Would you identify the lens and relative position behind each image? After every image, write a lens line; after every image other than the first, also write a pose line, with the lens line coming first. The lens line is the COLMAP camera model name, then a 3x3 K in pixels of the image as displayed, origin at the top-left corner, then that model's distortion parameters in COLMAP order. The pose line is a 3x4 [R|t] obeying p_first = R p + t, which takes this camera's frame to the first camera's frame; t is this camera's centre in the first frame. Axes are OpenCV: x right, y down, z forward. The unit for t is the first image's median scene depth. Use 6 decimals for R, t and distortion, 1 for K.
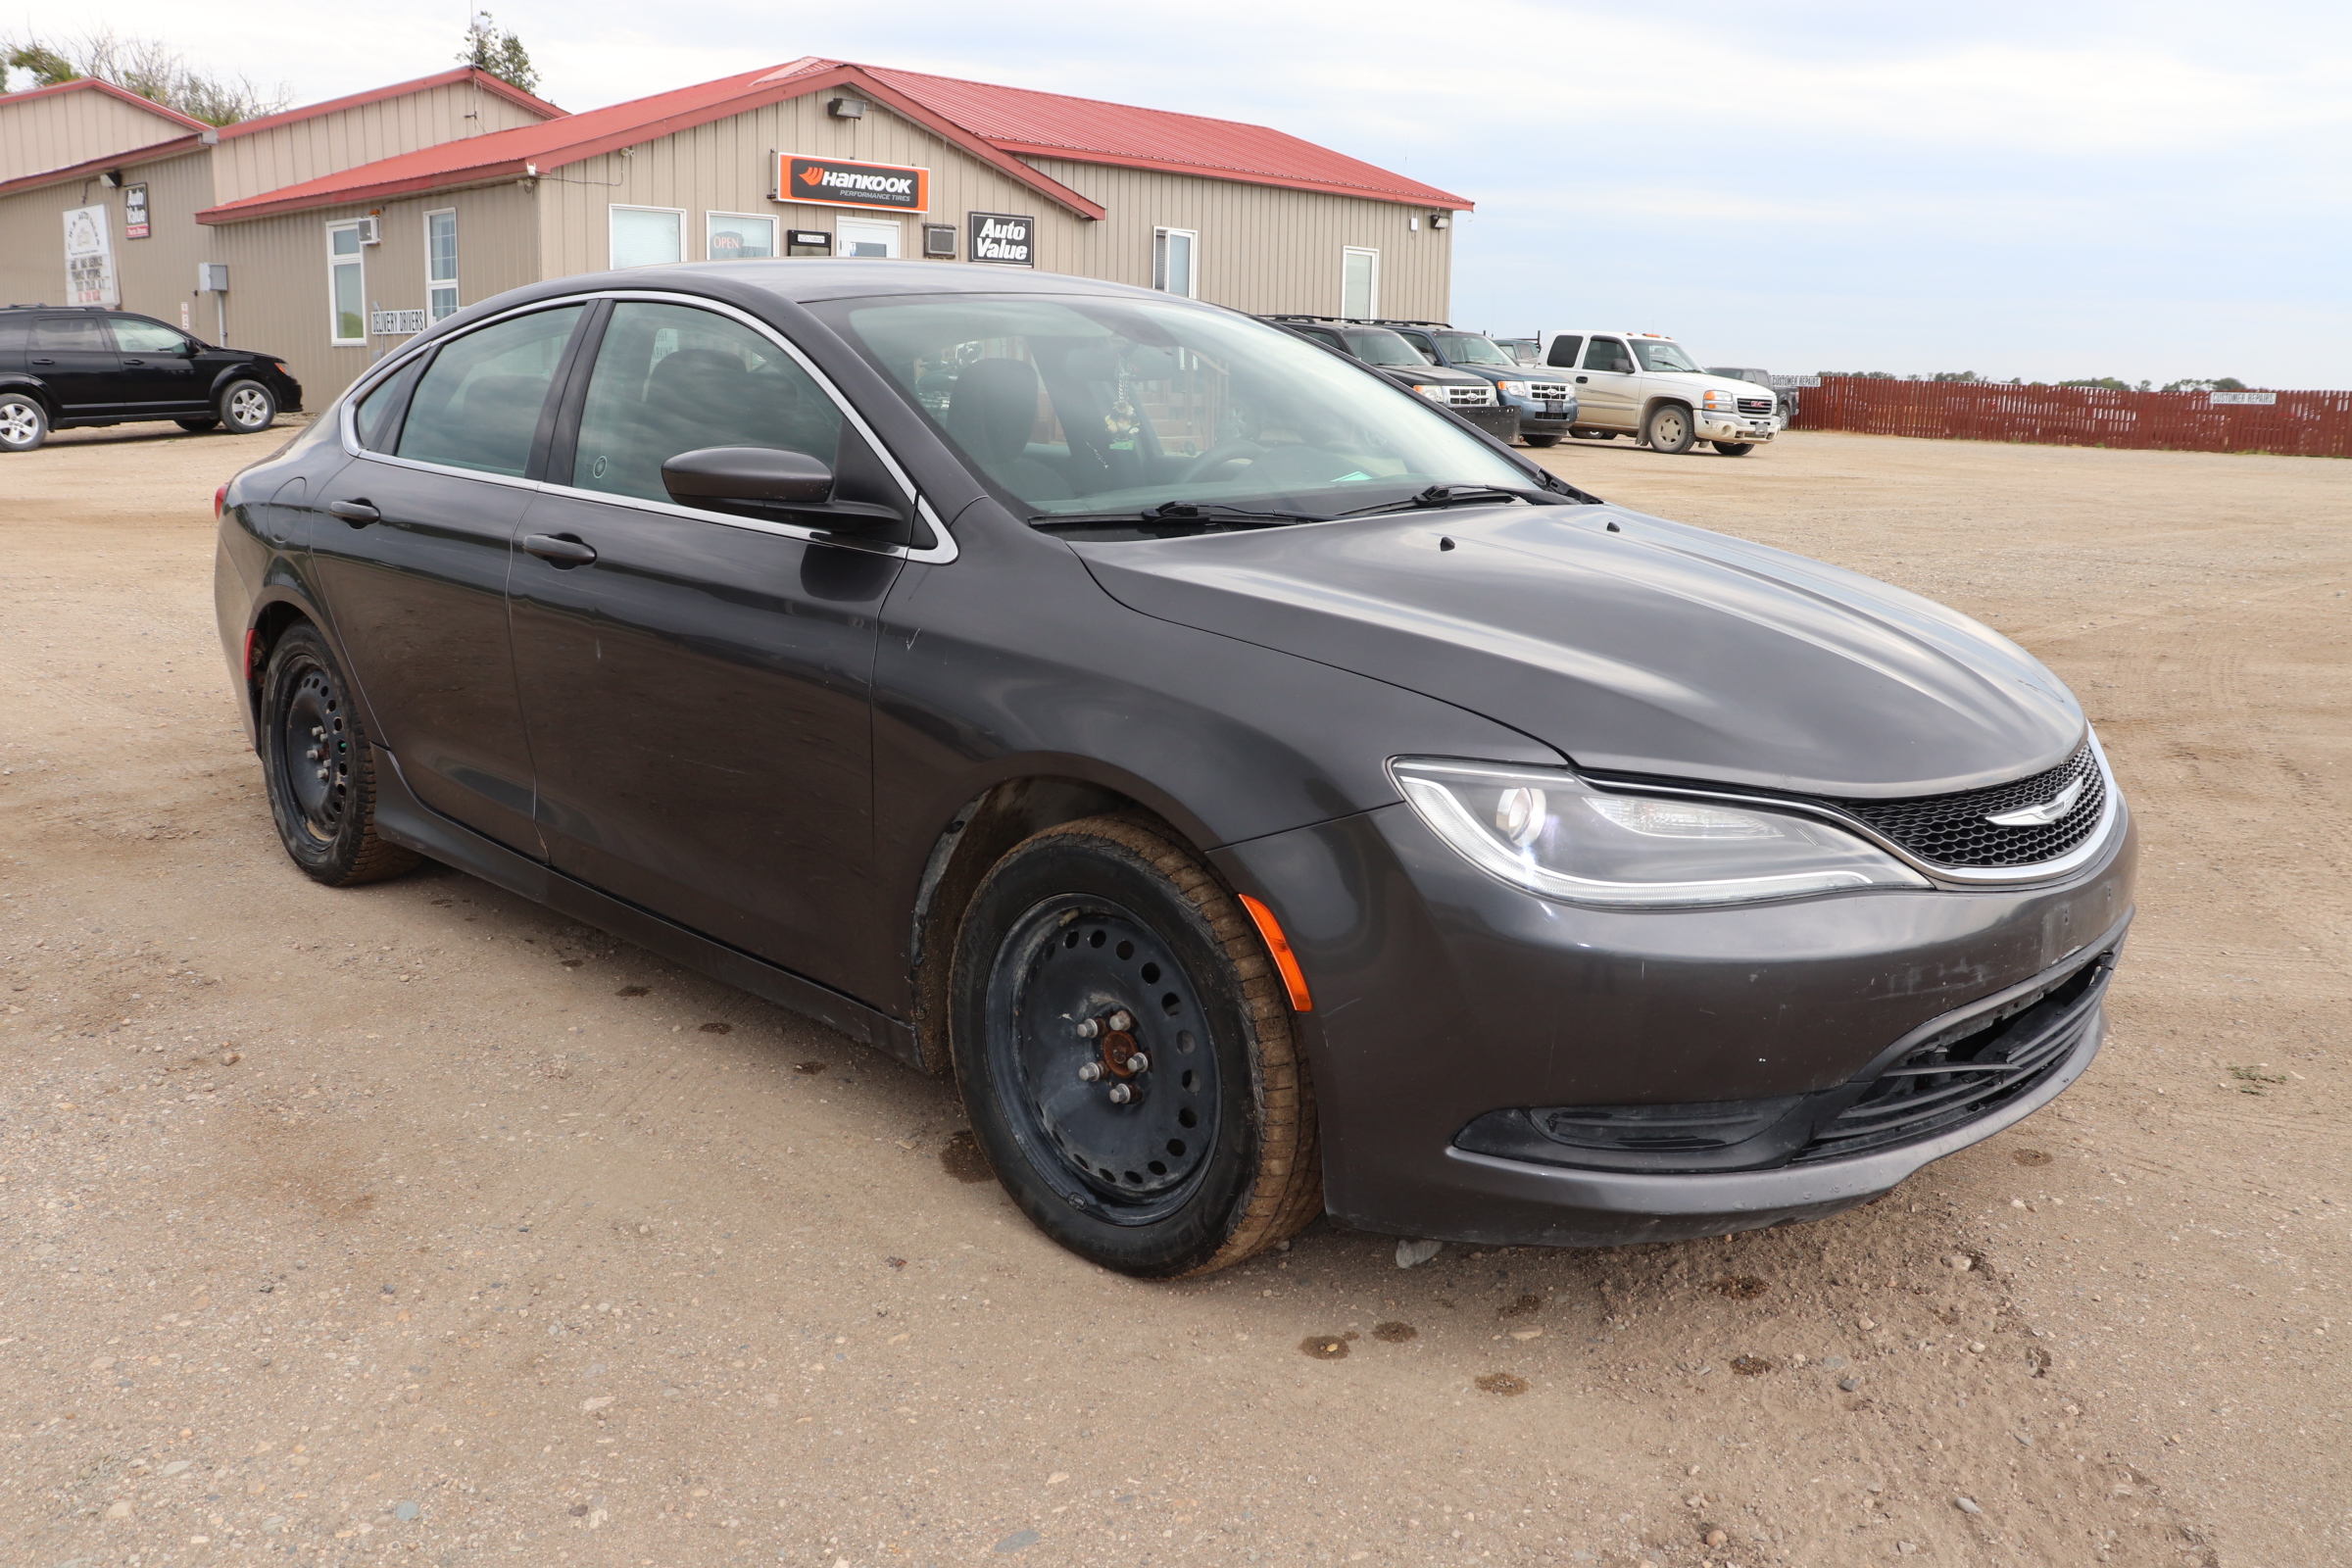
lens RADIAL K [[1944.7, 0, 1186.9], [0, 1944.7, 783.2], [0, 0, 1]] dist [-0.190527, 0.176325]
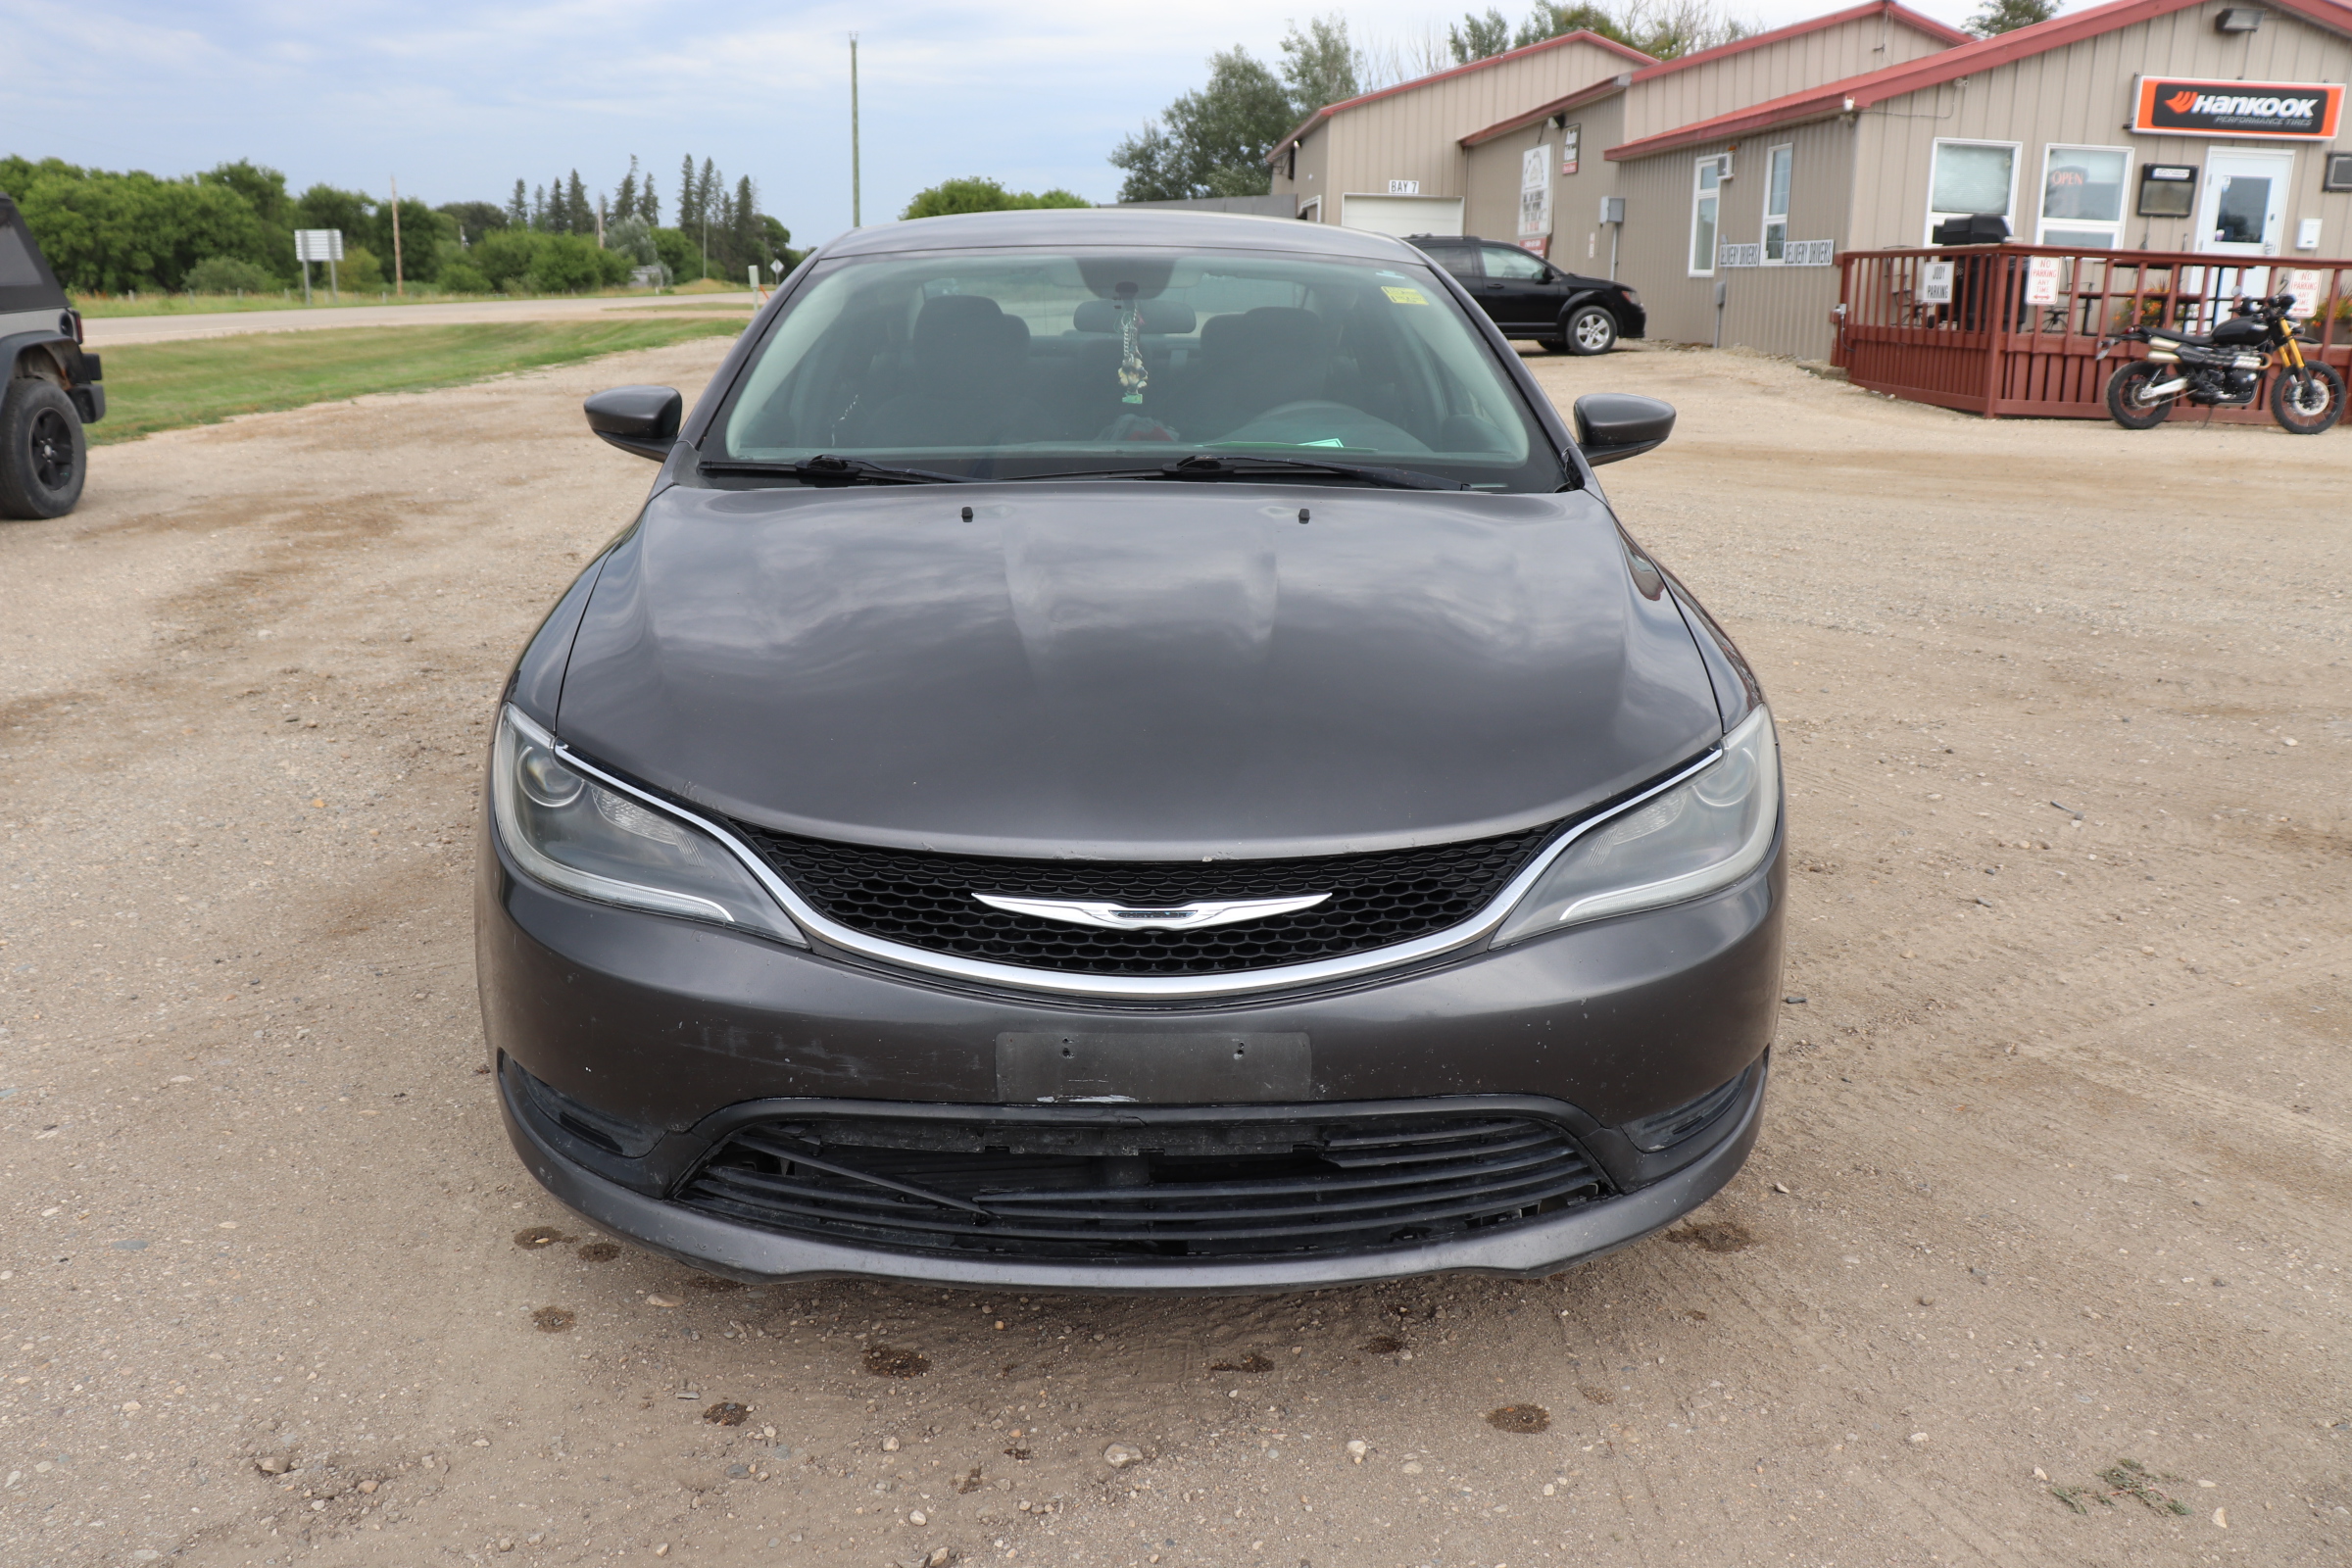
lens RADIAL K [[1944.7, 0, 1186.9], [0, 1944.7, 783.2], [0, 0, 1]] dist [-0.190527, 0.176325]
pose [[0.709947, 0.172914, -0.682697, 0.121154], [-0.150121, 0.984267, 0.093183, -0.013668], [0.688069, 0.036333, 0.724736, 0.054967]]
